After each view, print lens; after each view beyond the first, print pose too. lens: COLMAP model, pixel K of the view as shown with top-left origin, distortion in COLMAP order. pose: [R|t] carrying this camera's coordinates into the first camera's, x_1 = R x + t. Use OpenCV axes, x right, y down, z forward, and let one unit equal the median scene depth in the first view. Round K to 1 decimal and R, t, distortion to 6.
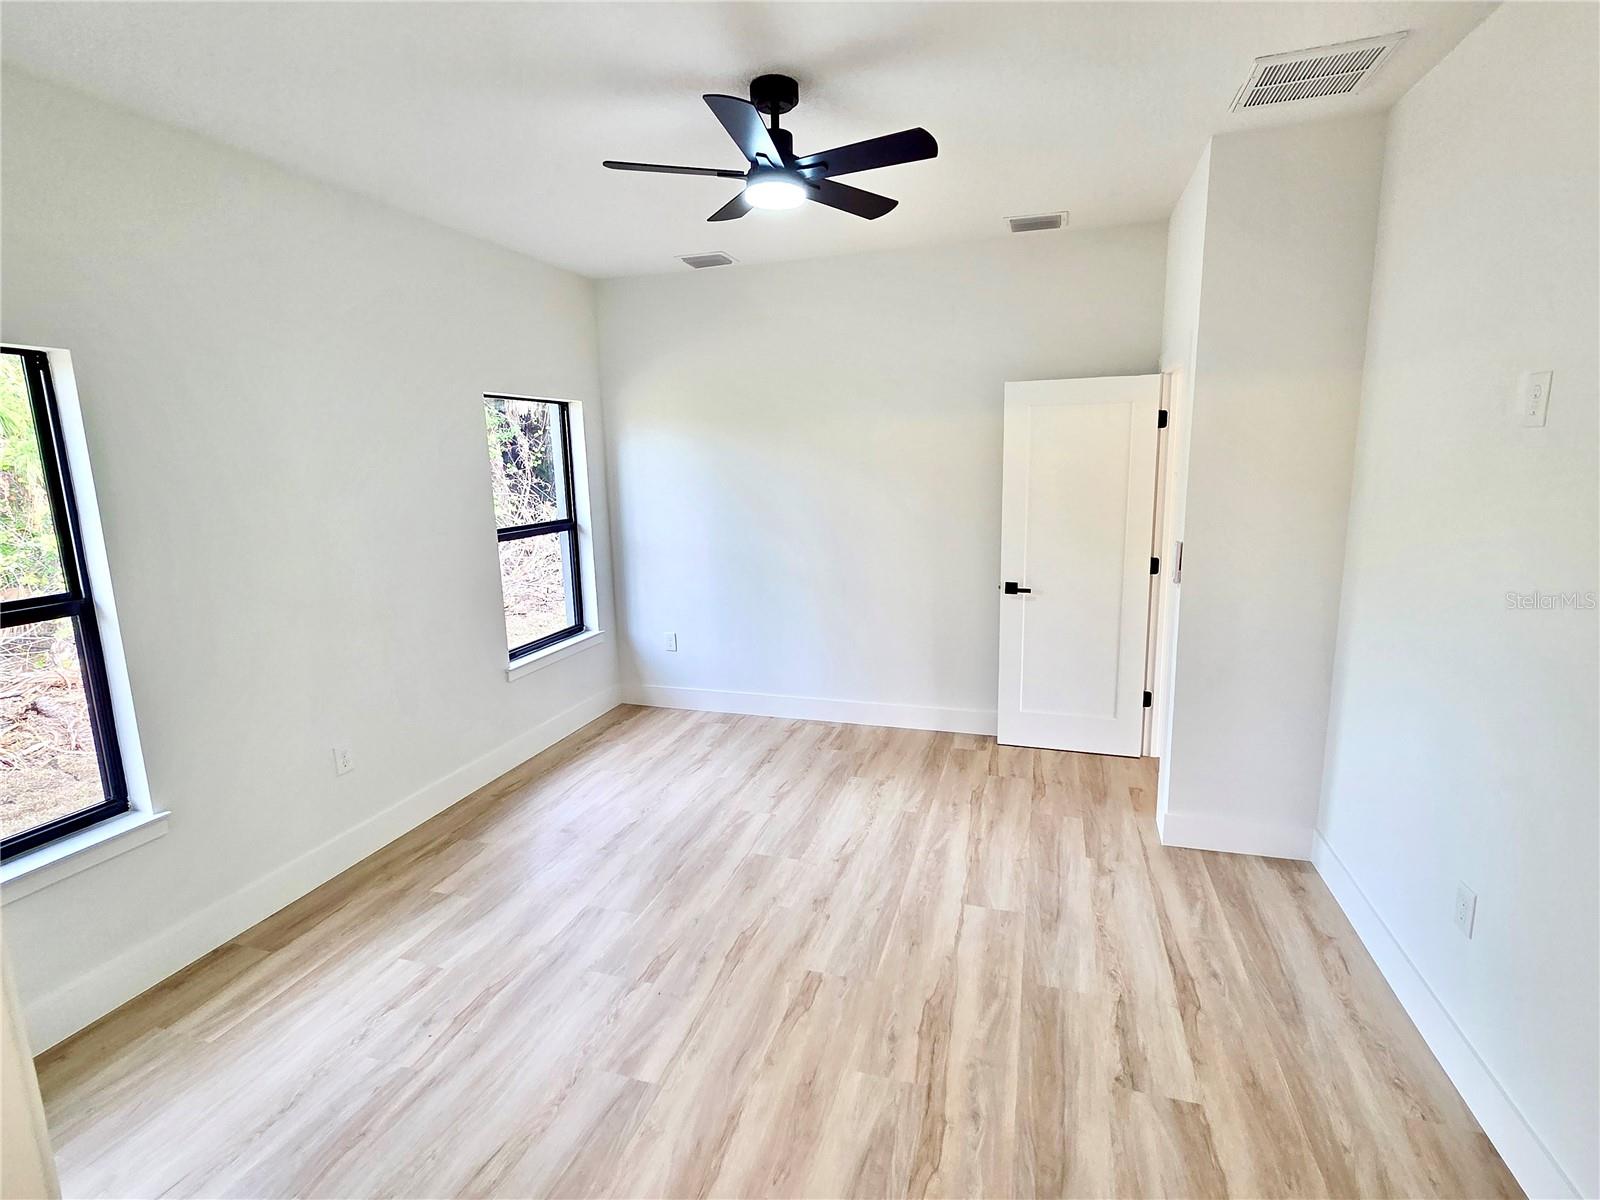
lens RADIAL K [[766.1, 0, 808.7], [0, 766.1, 586.2], [0, 0, 1]] dist [0.002349, 0.000542]
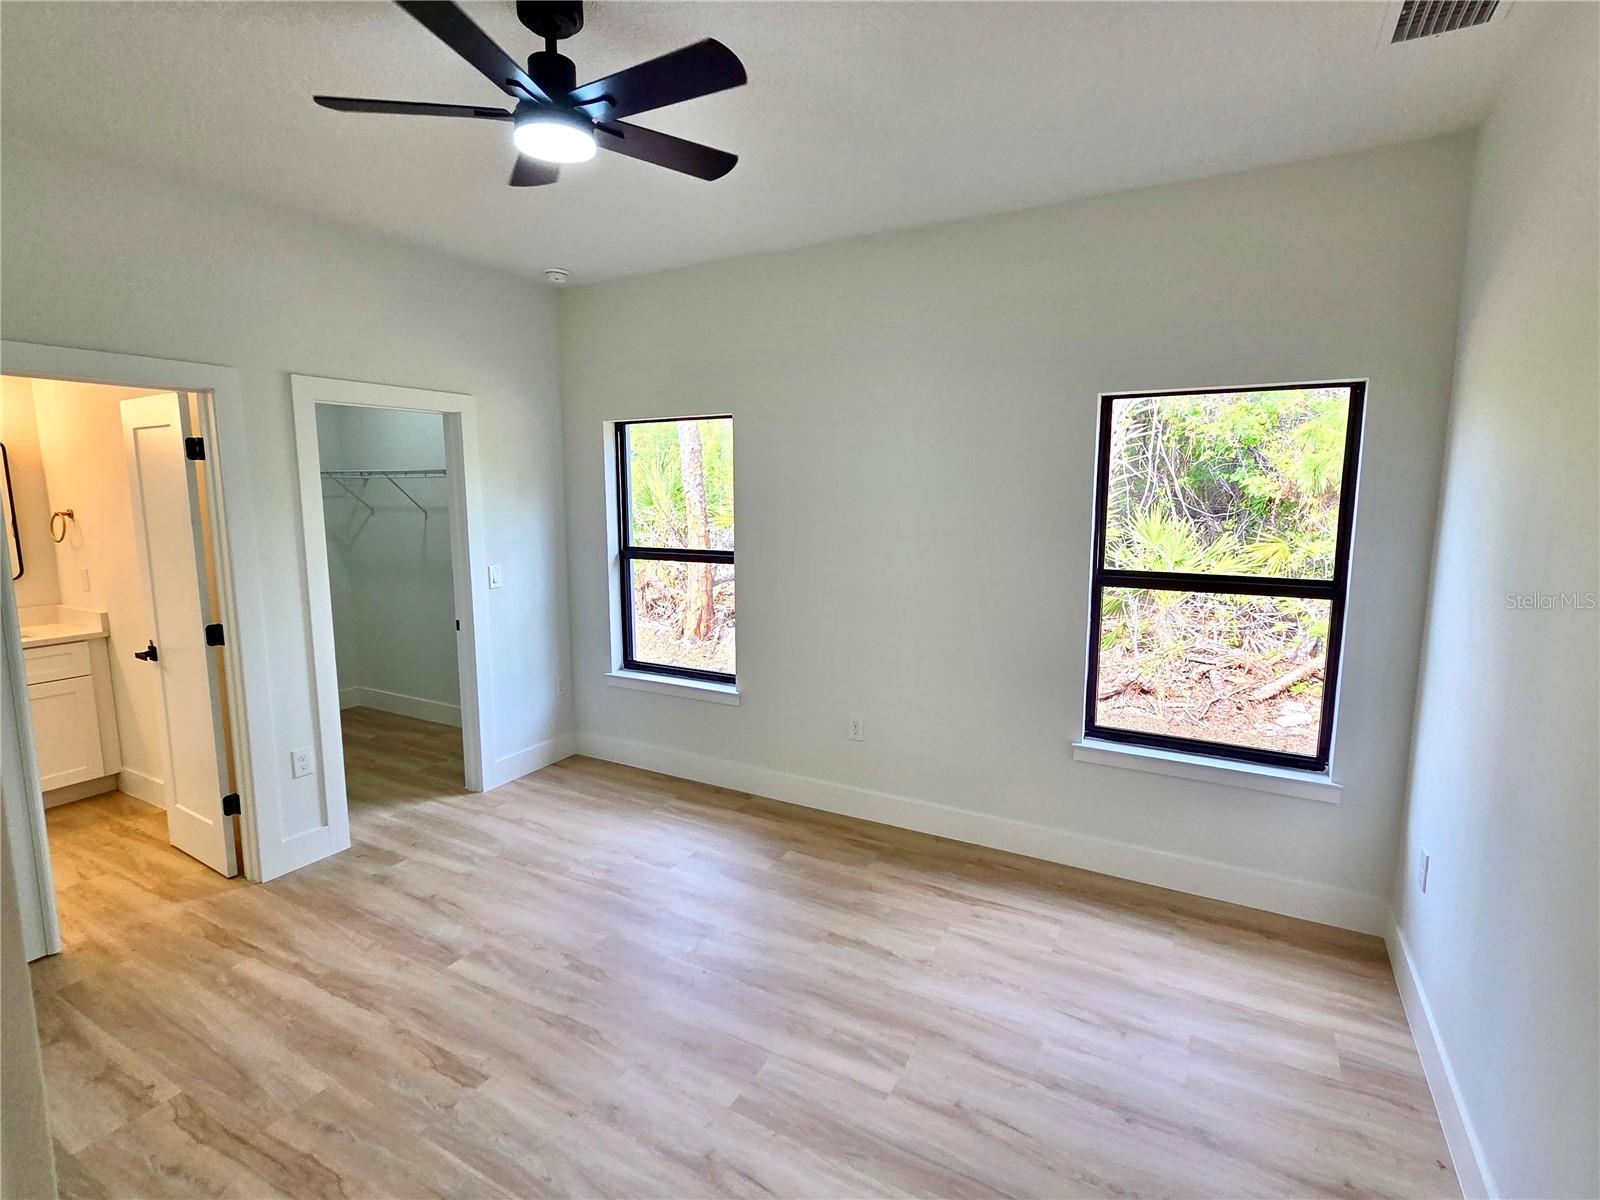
lens RADIAL K [[766.1, 0, 808.7], [0, 766.1, 586.2], [0, 0, 1]] dist [0.002349, 0.000542]
pose [[-0.201053, 0.154102, -0.967383, 0.593446], [-0.161318, 0.968857, 0.187864, -0.226897], [0.966206, 0.193827, -0.169932, 1.207389]]
